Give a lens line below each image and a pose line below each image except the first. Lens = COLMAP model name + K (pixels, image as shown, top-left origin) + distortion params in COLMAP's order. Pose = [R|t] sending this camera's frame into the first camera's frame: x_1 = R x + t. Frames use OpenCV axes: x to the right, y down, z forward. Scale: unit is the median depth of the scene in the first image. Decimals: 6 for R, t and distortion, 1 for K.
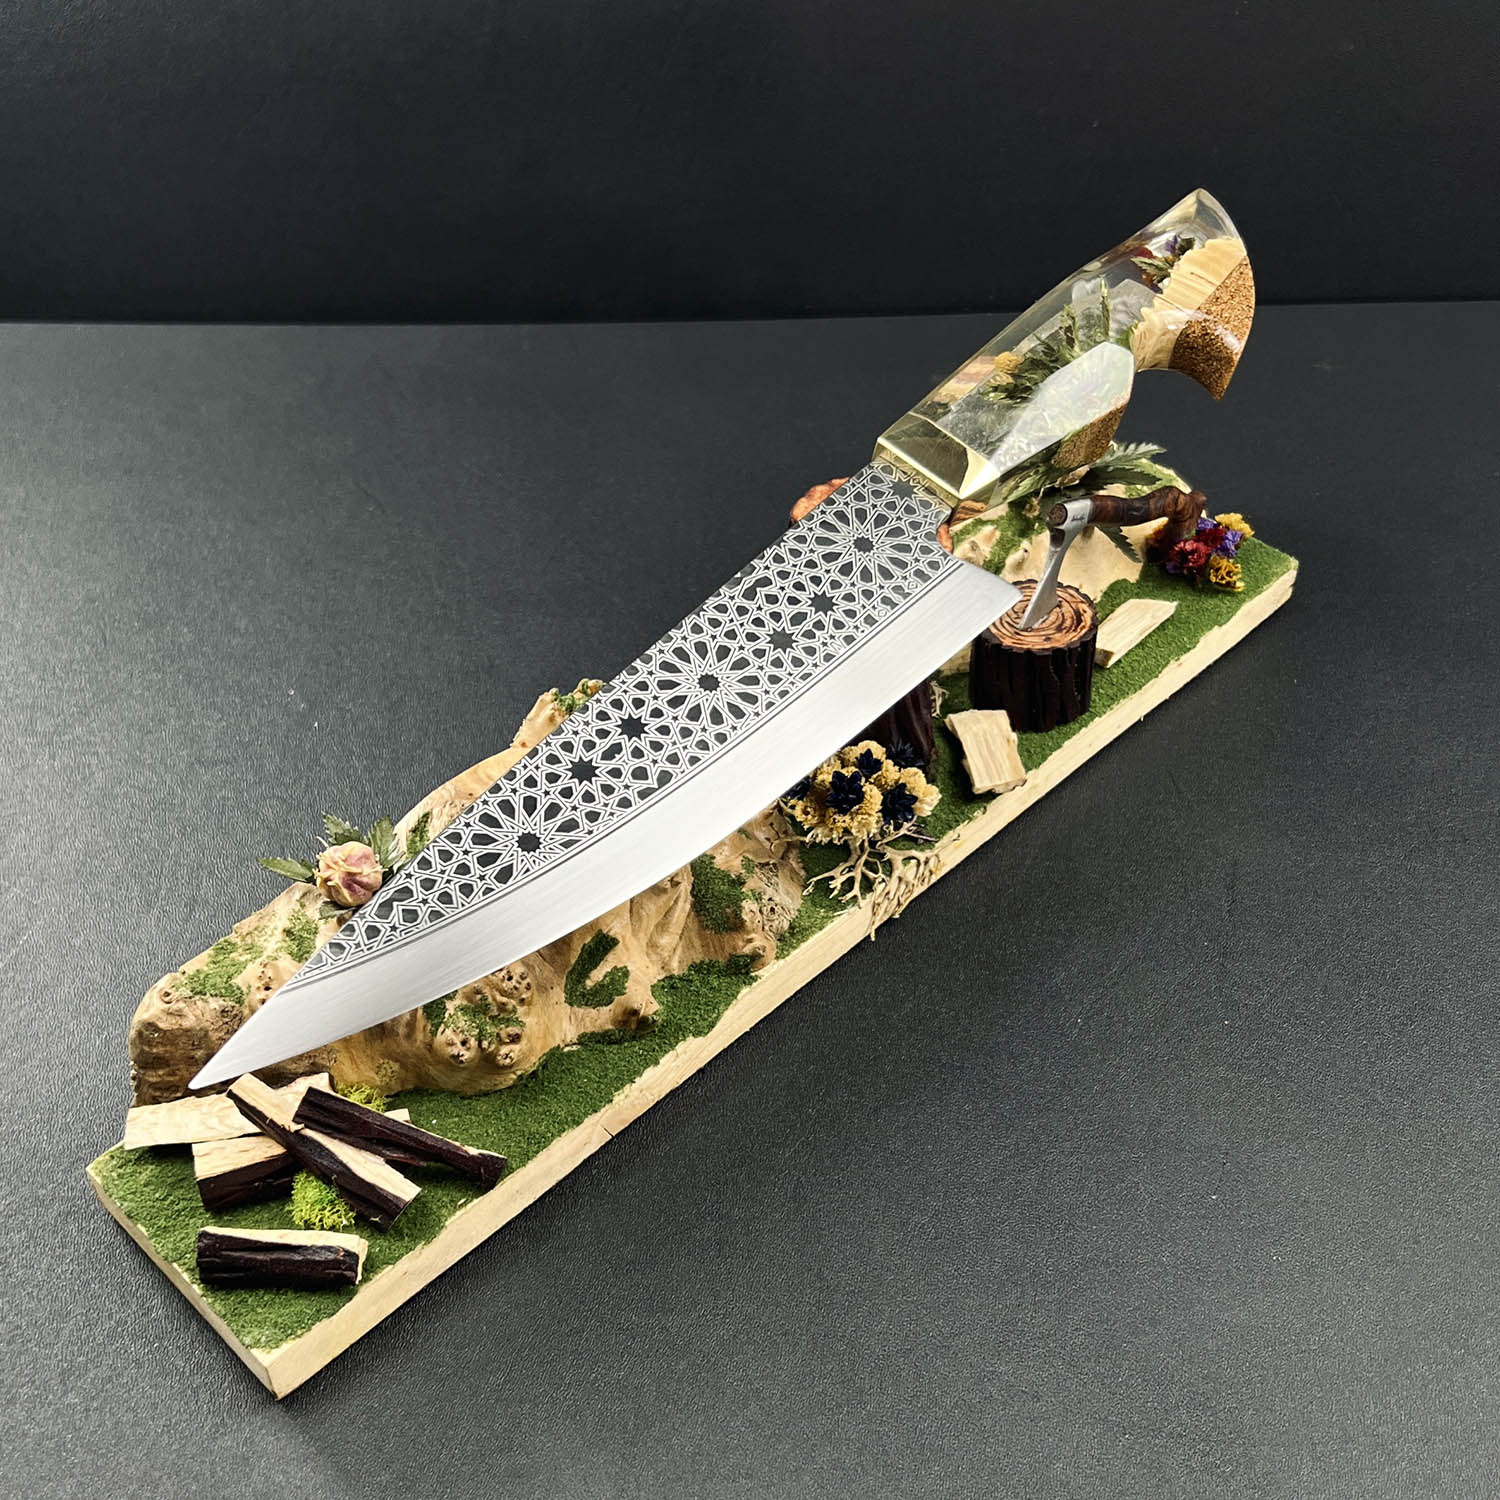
lens RADIAL K [[1776.5, 0, 750.0], [0, 1776.5, 750.0], [0, 0, 1]] dist [0.102269, -0.484877]
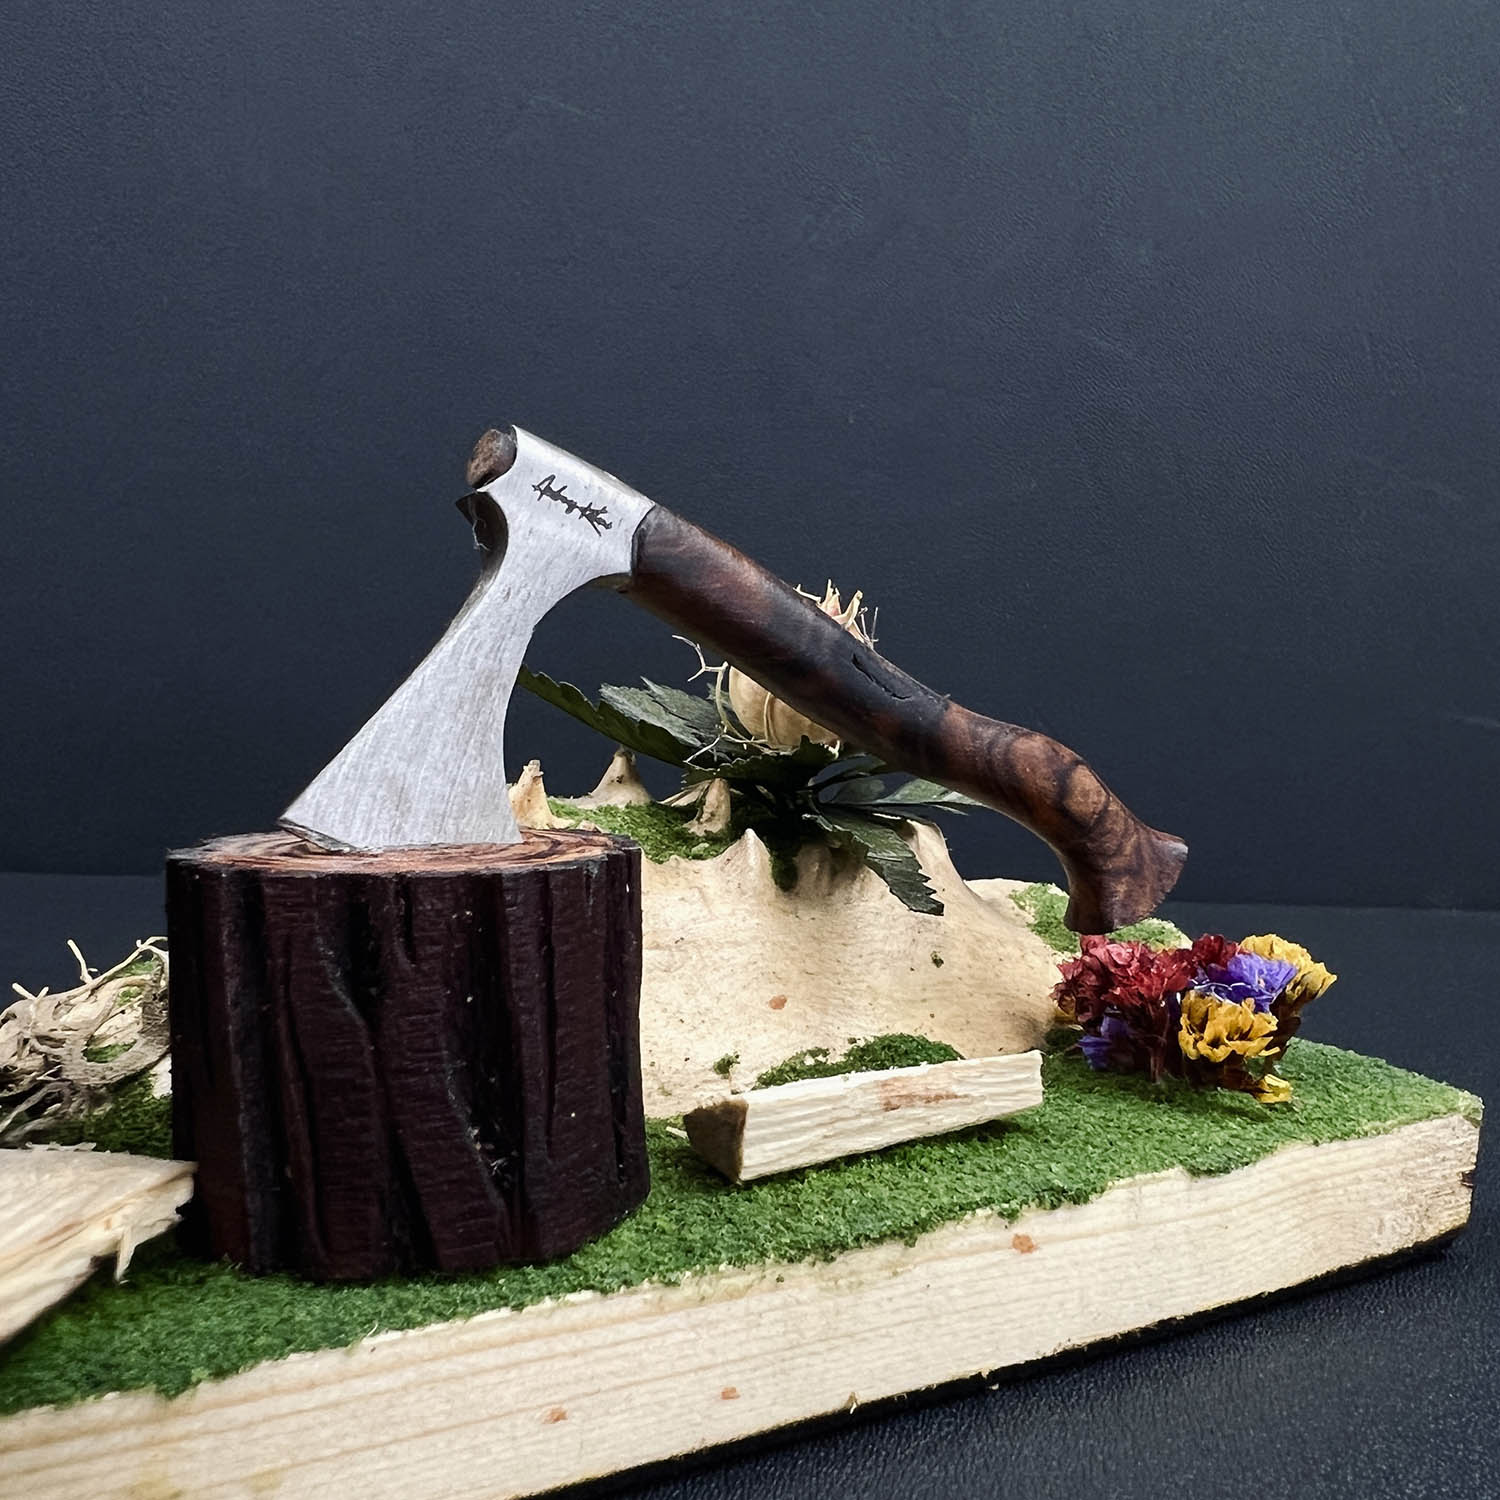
lens RADIAL K [[1586.2, 0, 808.5], [0, 1586.2, 750.2], [0, 0, 1]] dist [-0.012439, -0.028671]
pose [[0.972716, 0.104465, -0.207147, 0.278218], [-0.204736, 0.806479, -0.554684, 0.039685], [0.109114, 0.581961, 0.805863, 0.823028]]
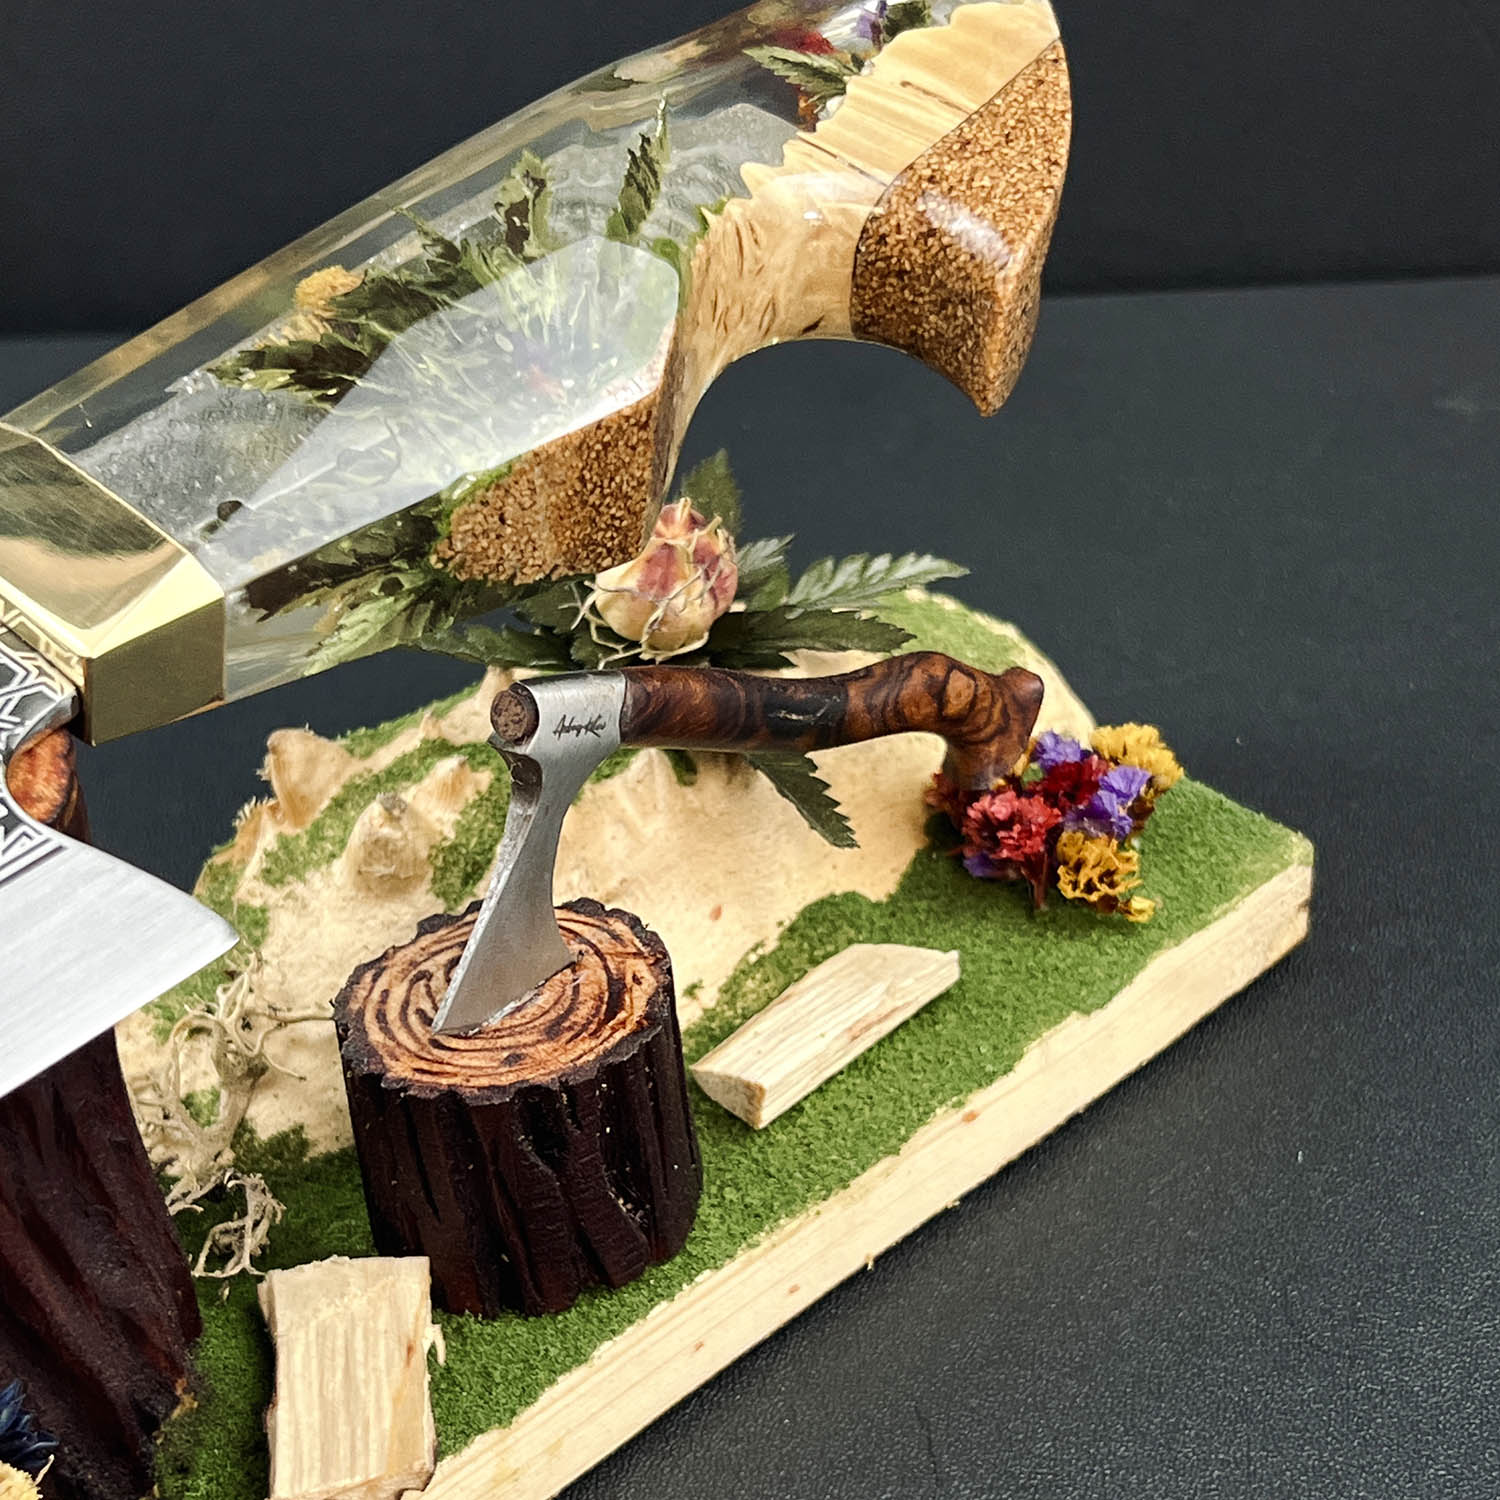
lens RADIAL K [[3123.3, 0, 750.0], [0, 3123.3, 750.0], [0, 0, 1]] dist [0.192173, -0.399094]
pose [[0.999907, -0.012178, -0.006129, 0.220799], [0.011146, 0.989105, -0.146790, -0.030832], [0.007850, 0.146708, 0.989149, 0.368309]]
